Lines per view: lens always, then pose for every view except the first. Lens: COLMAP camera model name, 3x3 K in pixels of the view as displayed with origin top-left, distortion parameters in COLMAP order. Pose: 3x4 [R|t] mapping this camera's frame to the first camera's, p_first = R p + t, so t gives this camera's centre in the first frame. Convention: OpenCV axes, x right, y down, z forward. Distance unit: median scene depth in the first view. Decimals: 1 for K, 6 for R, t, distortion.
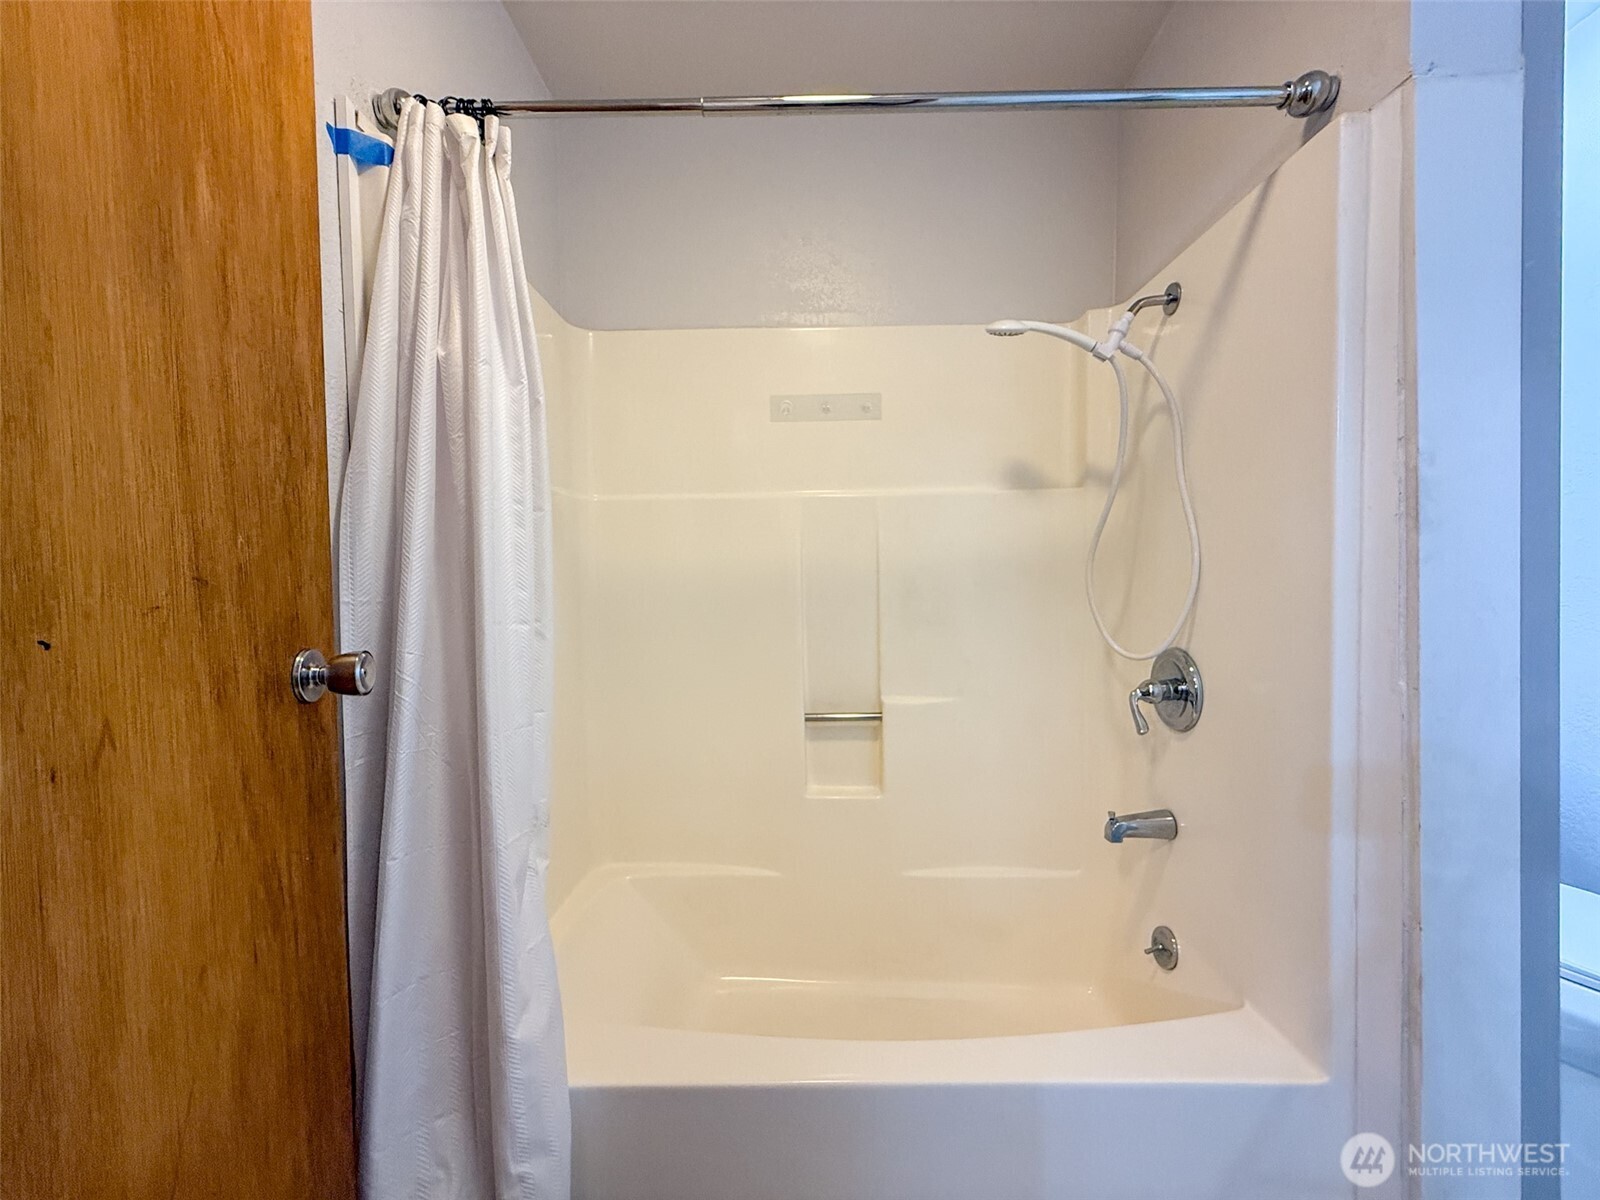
lens RADIAL K [[642.1, 0, 799.3], [0, 642.1, 596.2], [0, 0, 1]] dist [-0.000791, -0.000572]
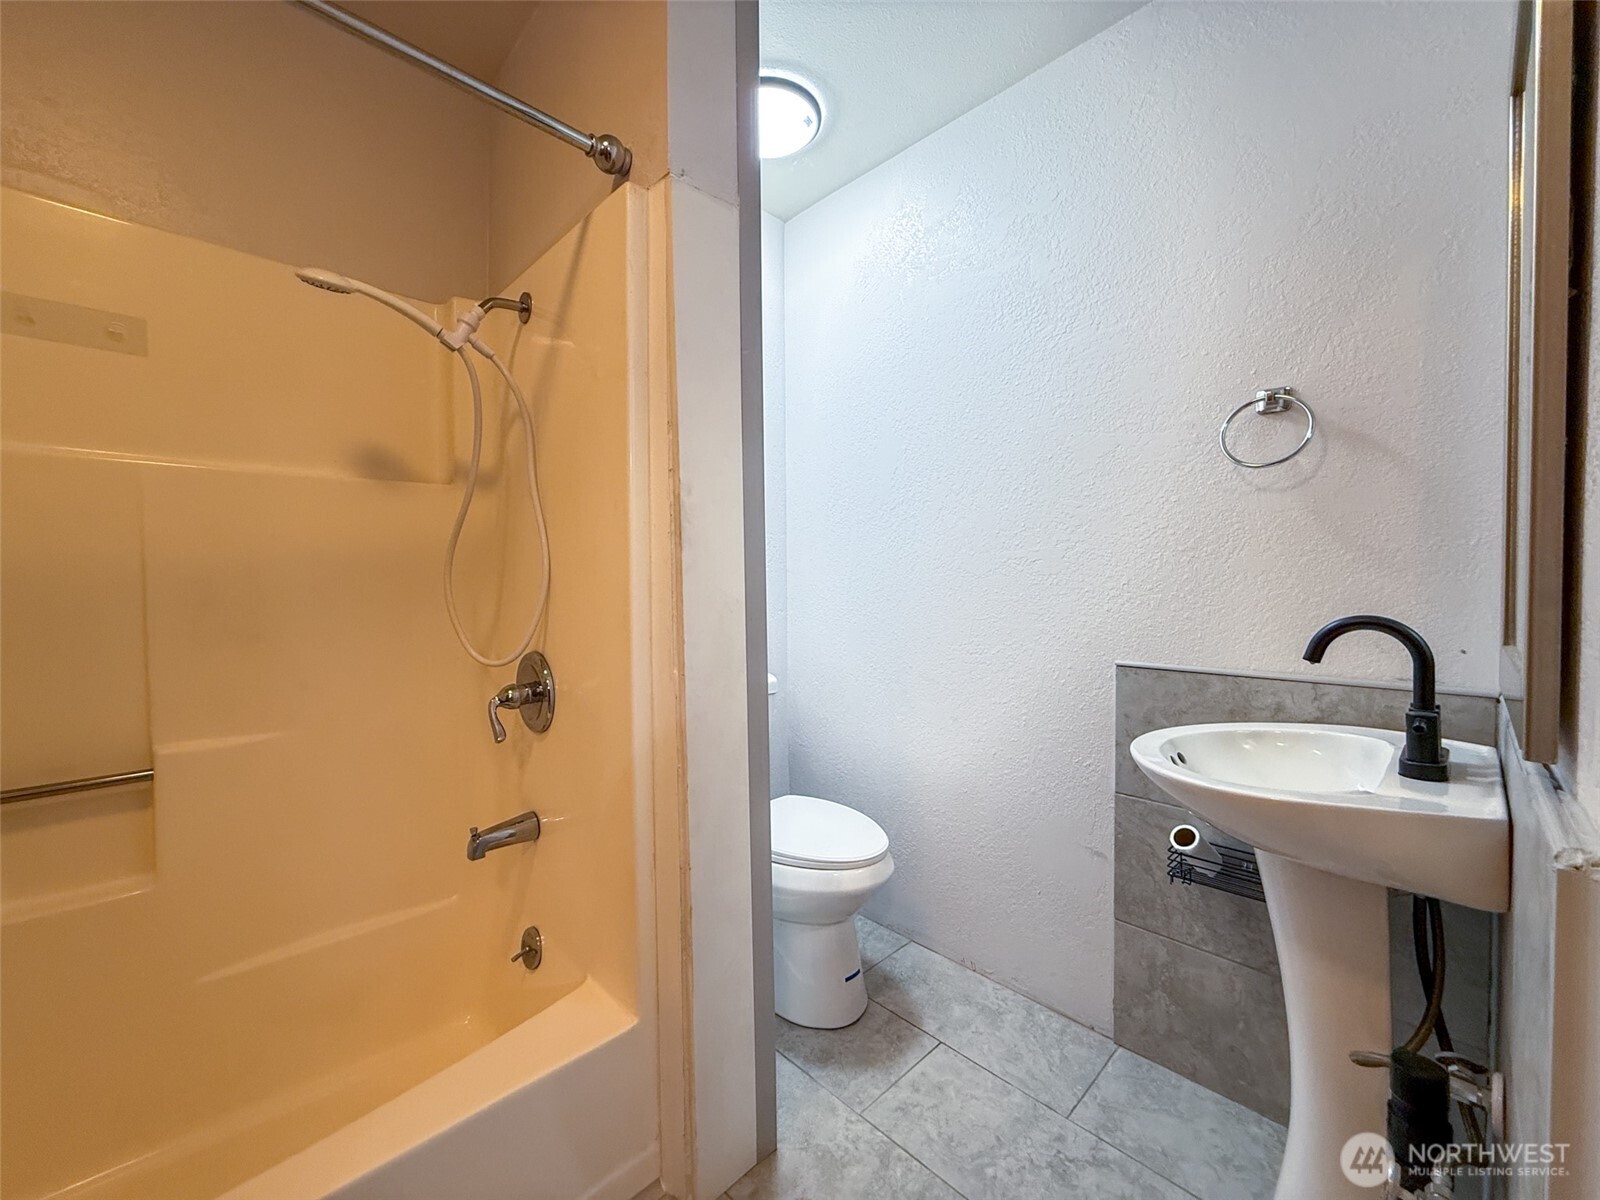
lens RADIAL K [[642.1, 0, 794.0], [0, 642.1, 596.7], [0, 0, 1]] dist [-0.000791, -0.000572]
pose [[0.696963, -0.006909, 0.717074, 0.148664], [0.009934, 0.999951, -0.000021, -0.002757], [-0.717039, 0.007138, 0.696997, -0.008110]]
